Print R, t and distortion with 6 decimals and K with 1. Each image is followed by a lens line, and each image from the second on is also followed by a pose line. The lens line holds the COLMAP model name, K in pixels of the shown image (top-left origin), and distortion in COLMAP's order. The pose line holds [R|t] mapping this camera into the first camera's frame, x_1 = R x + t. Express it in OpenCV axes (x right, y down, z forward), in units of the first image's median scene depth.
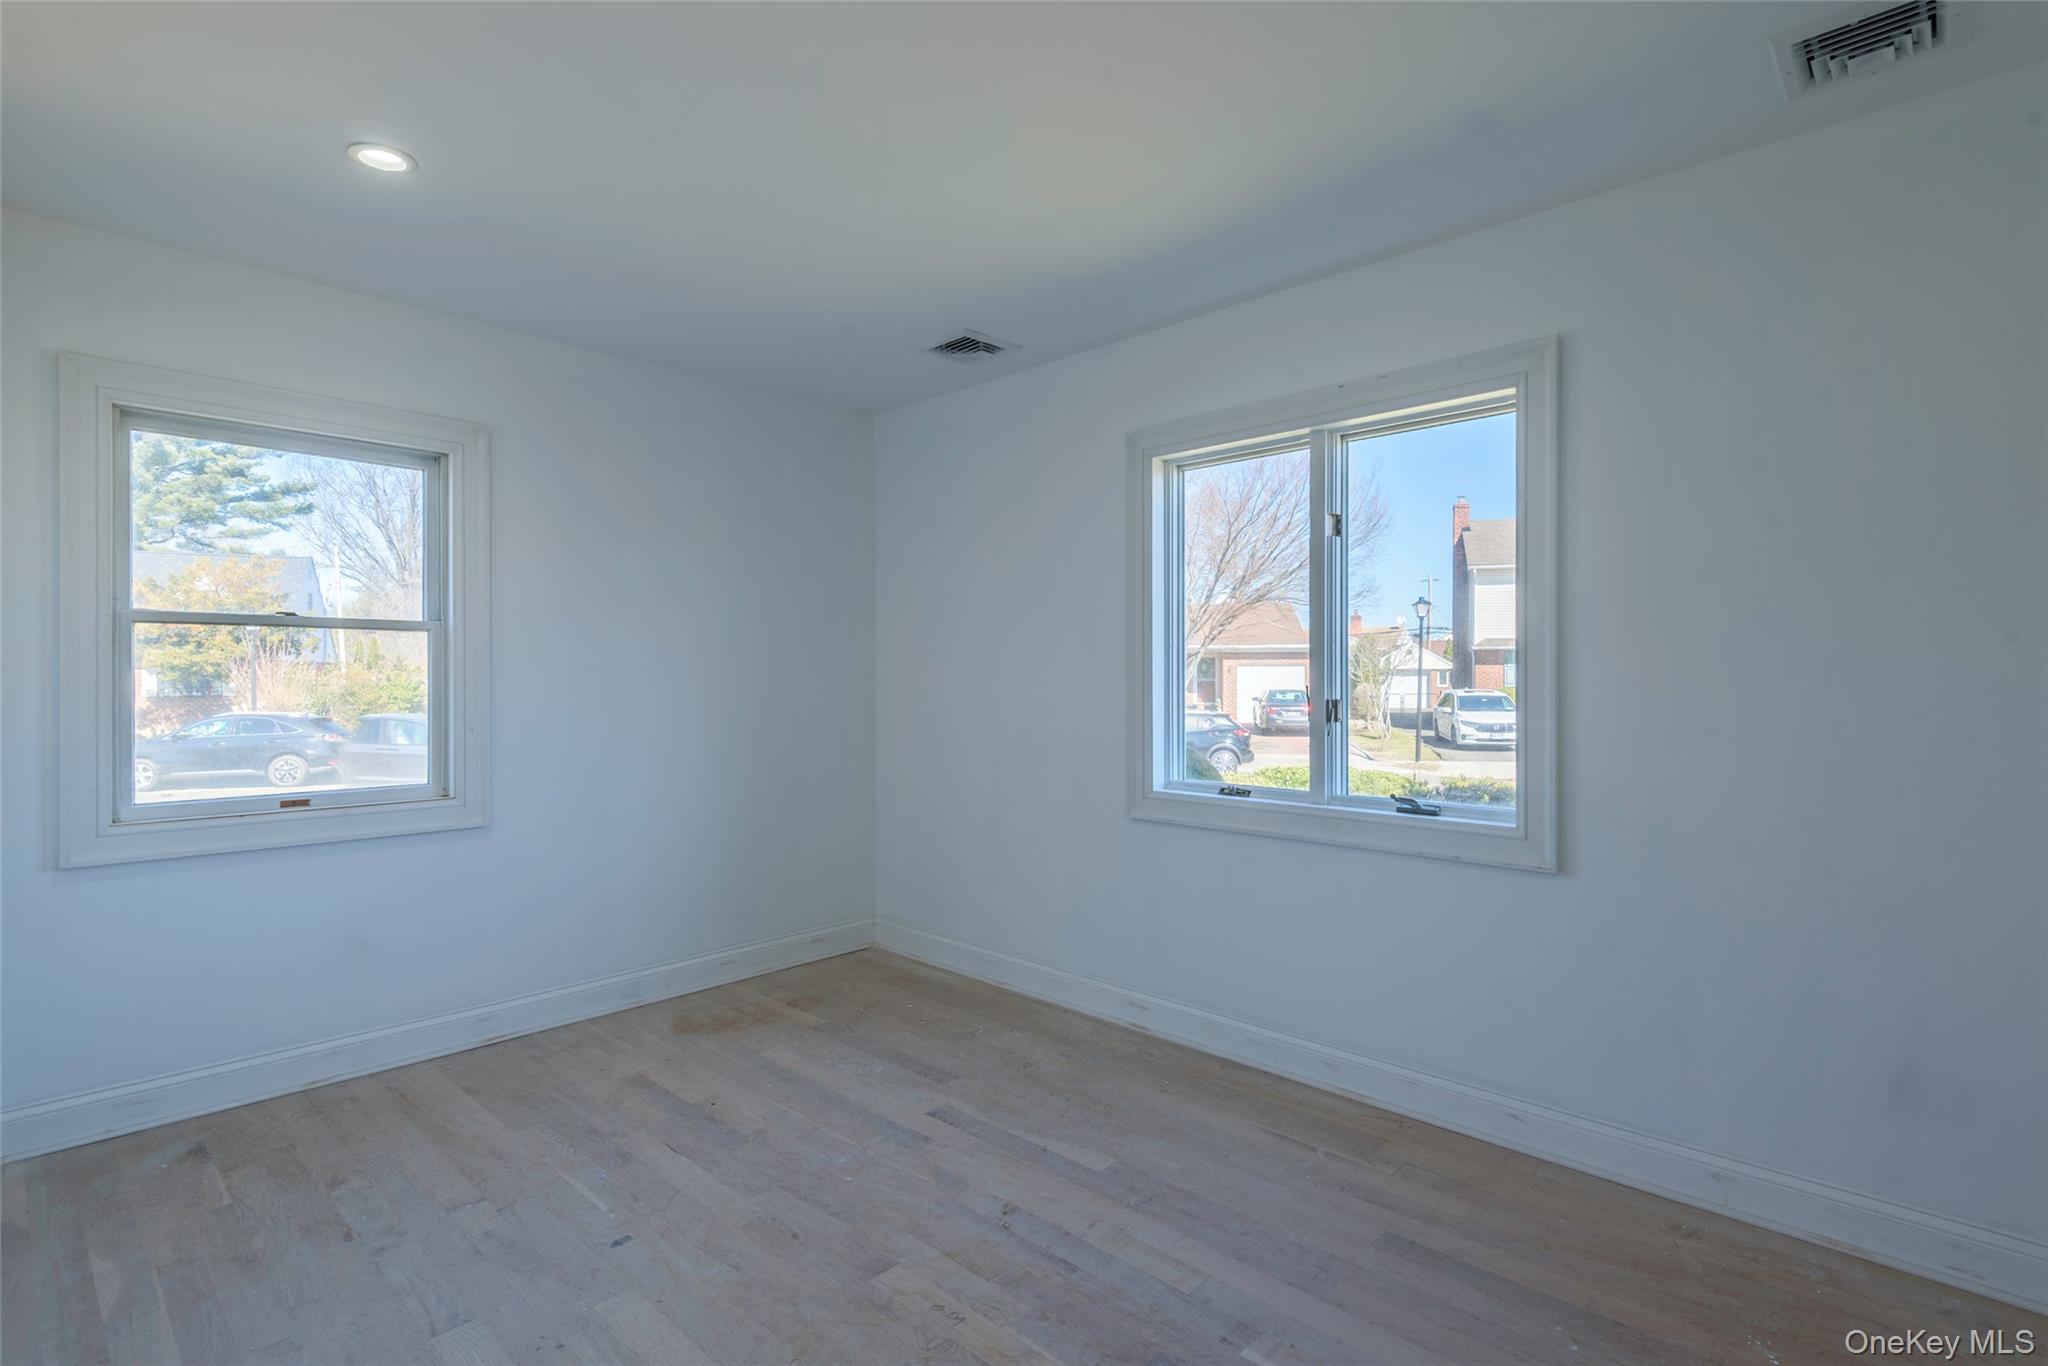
lens RADIAL K [[962.5, 0, 1039.7], [0, 962.5, 679.7], [0, 0, 1]] dist [0.026264, -0.016230]
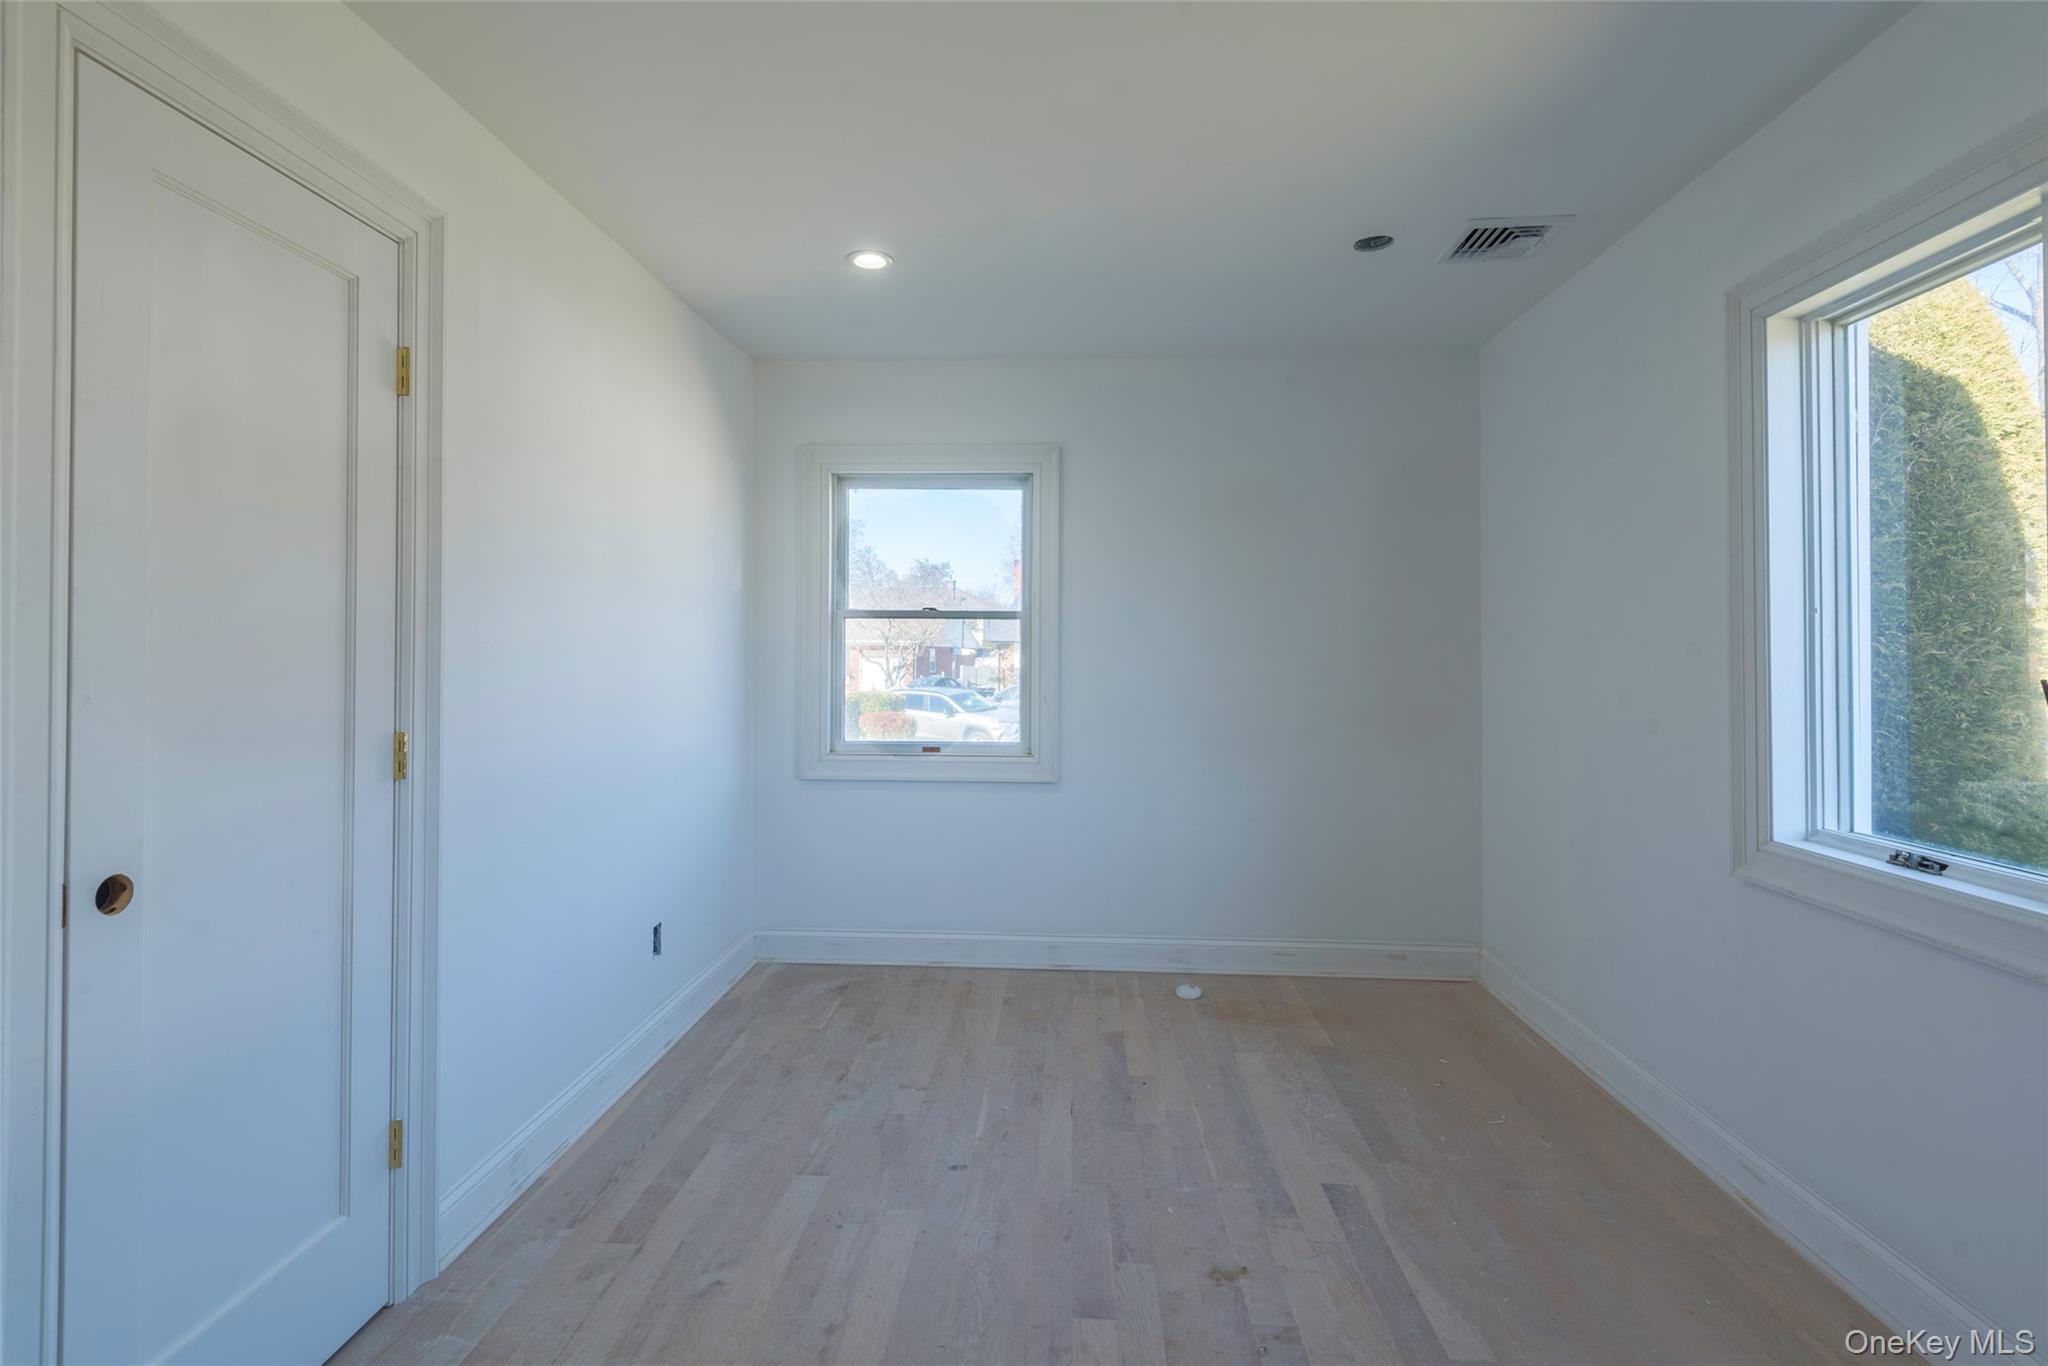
lens RADIAL K [[957.2, 0, 1029.9], [0, 957.2, 641.0], [0, 0, 1]] dist [0.045237, -0.037727]
pose [[0.645002, -0.007205, -0.764147, 0.327395], [-0.007070, 0.999856, -0.015395, -0.003330], [0.764148, 0.015333, 0.644859, 0.240313]]
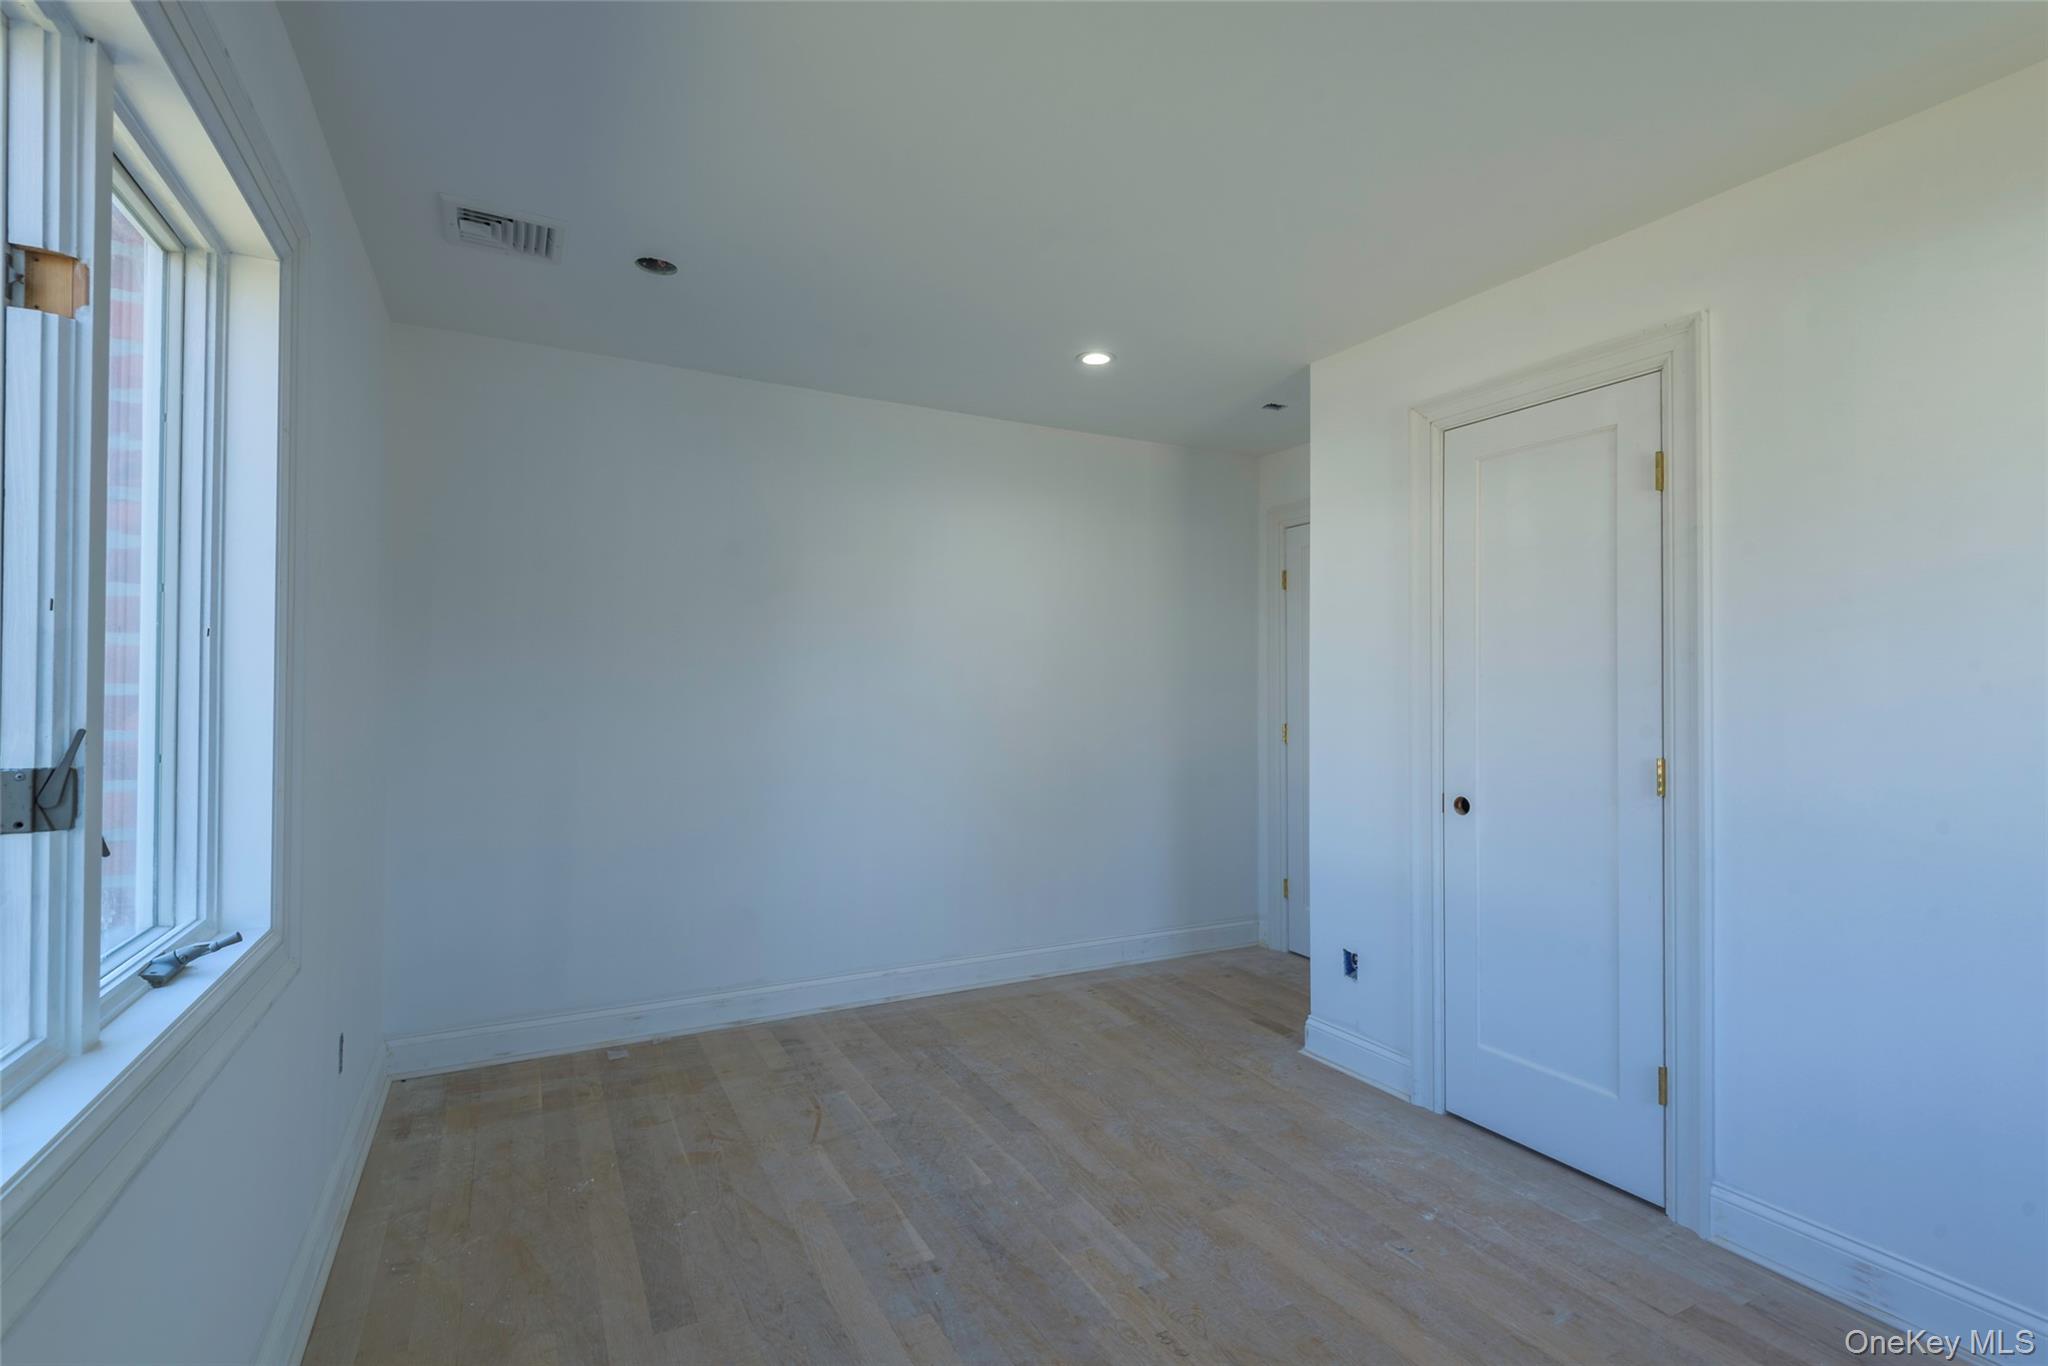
lens RADIAL K [[962.5, 0, 1039.7], [0, 962.5, 679.7], [0, 0, 1]] dist [0.026264, -0.016230]
pose [[-0.950483, 0.000975, 0.310775, -0.167911], [-0.002068, 0.999953, -0.009461, -0.005793], [-0.310770, -0.009635, -0.950436, 1.215562]]
